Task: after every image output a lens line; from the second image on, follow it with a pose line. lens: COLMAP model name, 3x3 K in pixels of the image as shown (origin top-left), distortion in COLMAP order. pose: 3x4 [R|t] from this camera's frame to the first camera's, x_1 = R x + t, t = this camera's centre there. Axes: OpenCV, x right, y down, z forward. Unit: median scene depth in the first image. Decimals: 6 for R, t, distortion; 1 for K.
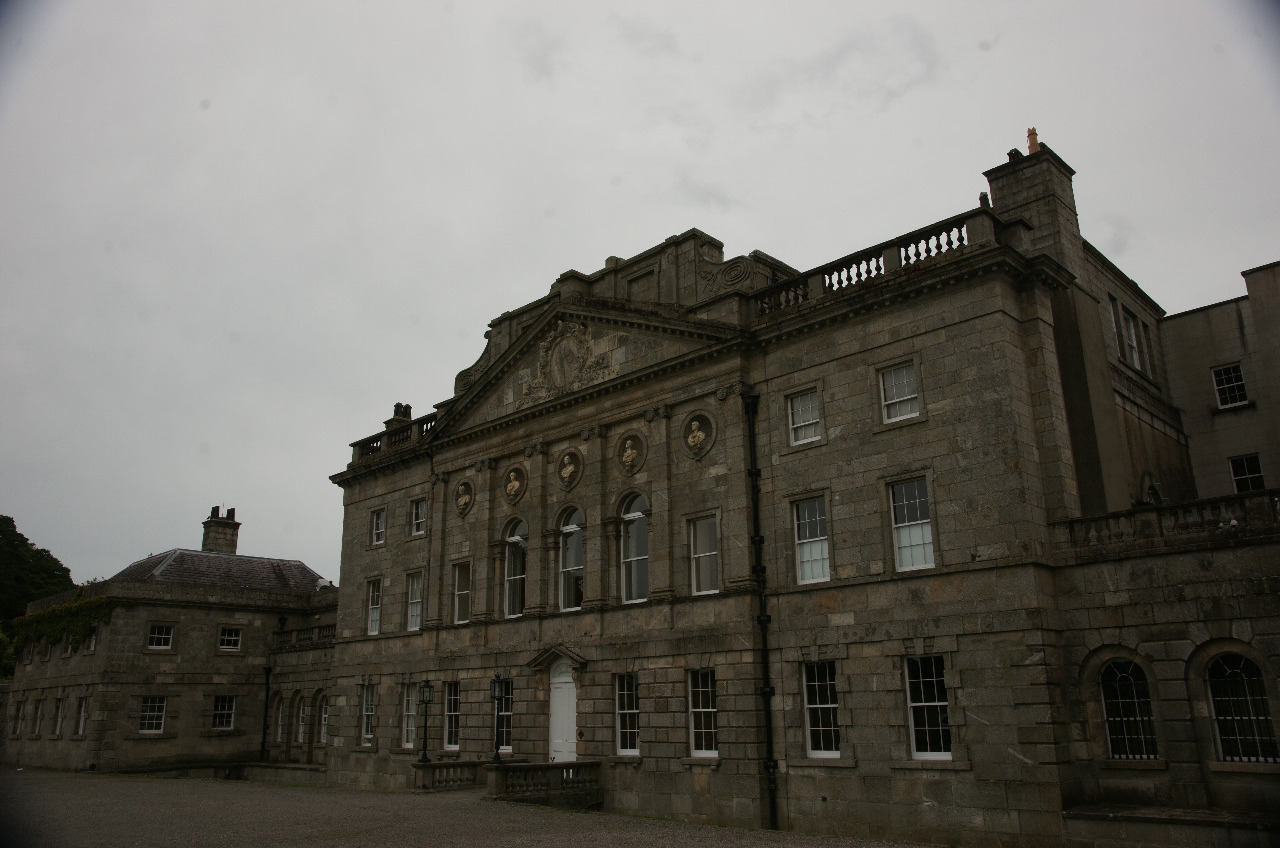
lens RADIAL K [[960.4, 0, 640.0], [0, 960.4, 424.0], [0, 0, 1]] dist [-0.057062, 0.000526]
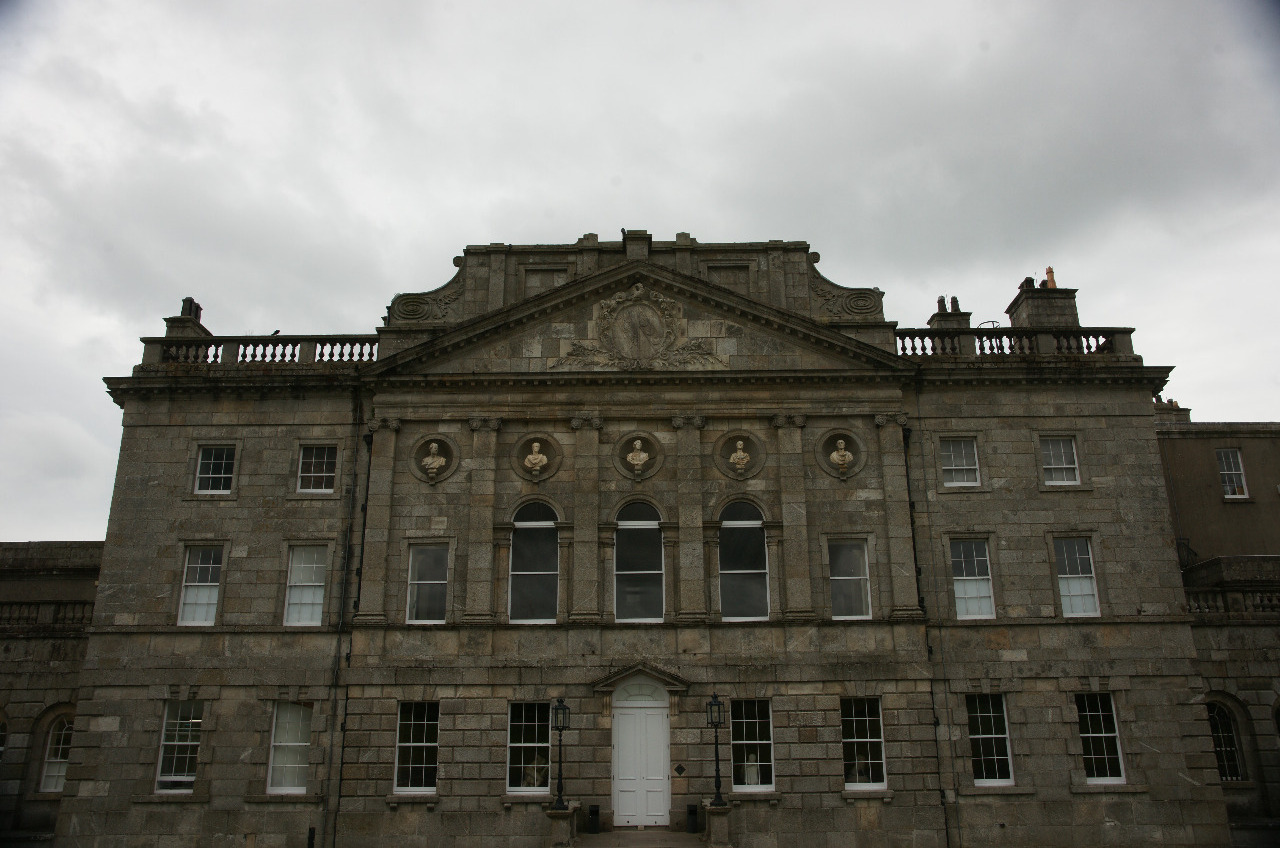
lens RADIAL K [[953.4, 0, 640.0], [0, 953.4, 424.0], [0, 0, 1]] dist [-0.060653, 0.053323]
pose [[0.725261, 0.222859, 0.651407, -0.743831], [-0.200032, 0.973554, -0.110361, 0.132559], [-0.658775, -0.050262, 0.750660, 0.427600]]
